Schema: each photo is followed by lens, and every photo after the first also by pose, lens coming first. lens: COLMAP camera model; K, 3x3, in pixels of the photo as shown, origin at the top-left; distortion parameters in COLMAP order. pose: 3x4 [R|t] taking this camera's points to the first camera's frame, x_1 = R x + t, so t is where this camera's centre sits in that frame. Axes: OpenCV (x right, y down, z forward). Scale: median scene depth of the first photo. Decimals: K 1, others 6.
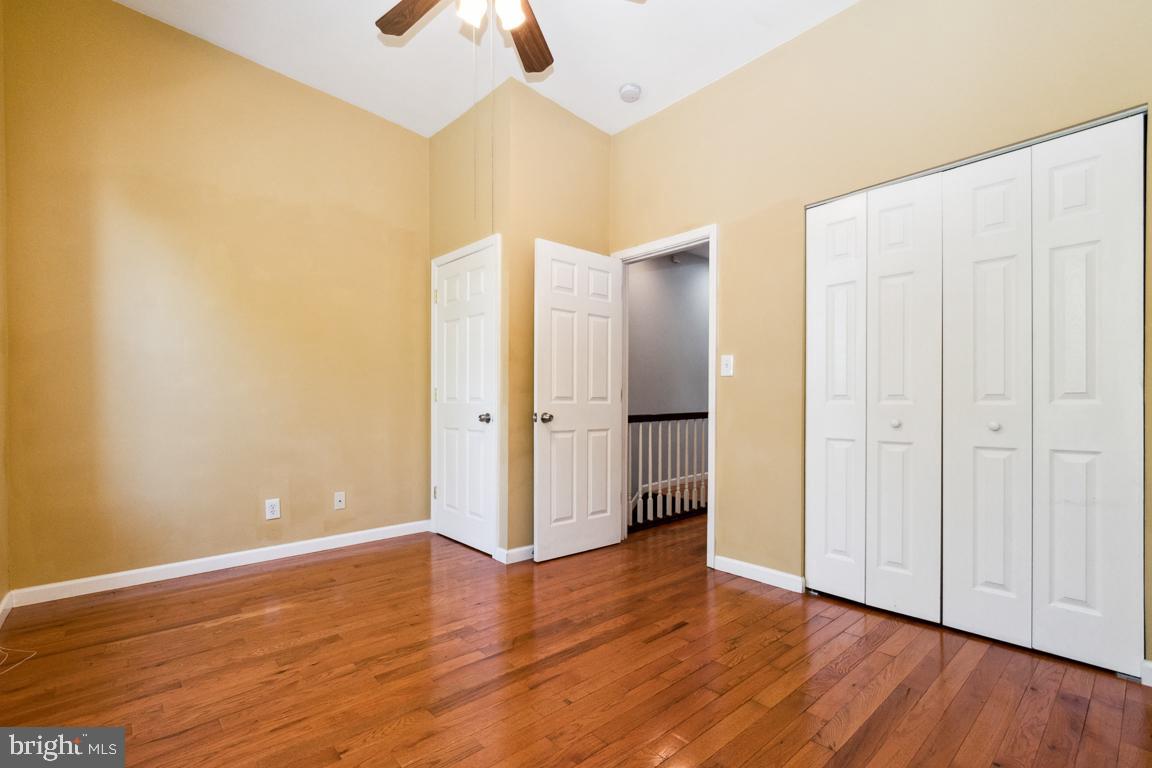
lens RADIAL K [[521.7, 0, 569.8], [0, 521.7, 402.1], [0, 0, 1]] dist [0.021693, -0.012959]
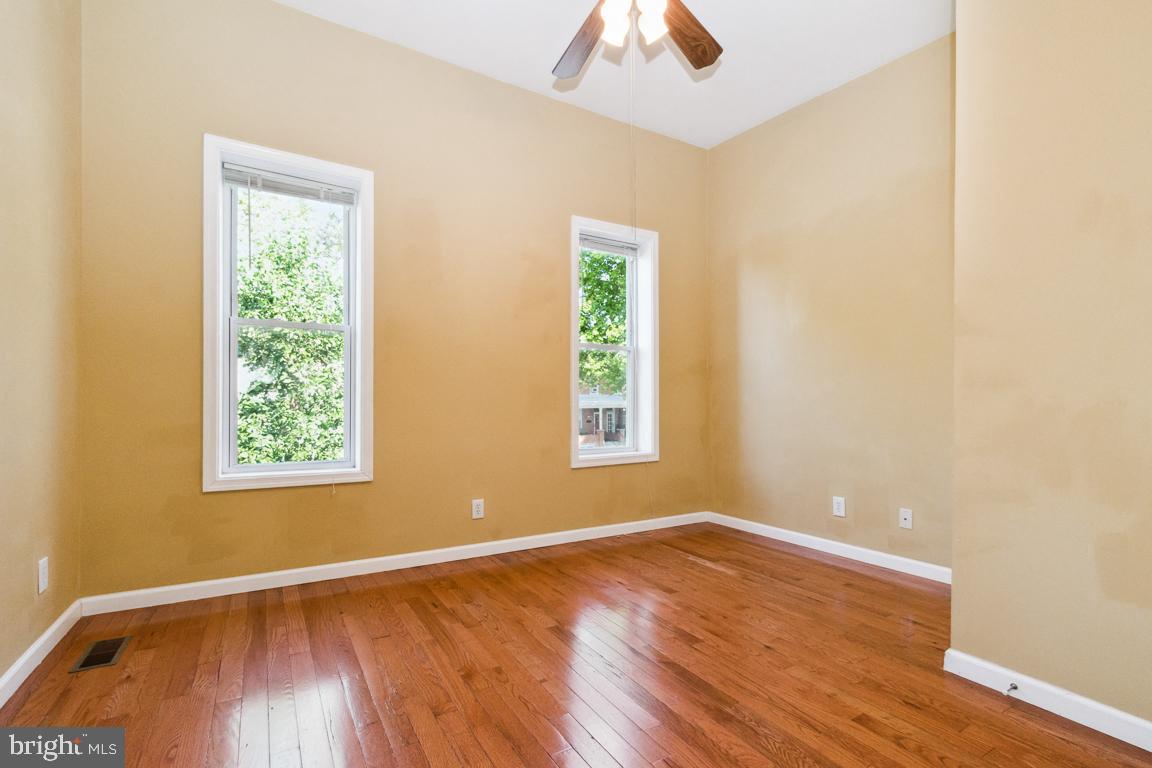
lens RADIAL K [[521.7, 0, 569.8], [0, 521.7, 402.1], [0, 0, 1]] dist [0.021693, -0.012959]
pose [[-0.192479, -0.001653, -0.981300, 0.682788], [-0.002269, 0.999997, -0.001240, -0.002134], [0.981298, 0.001988, -0.192482, 0.821909]]
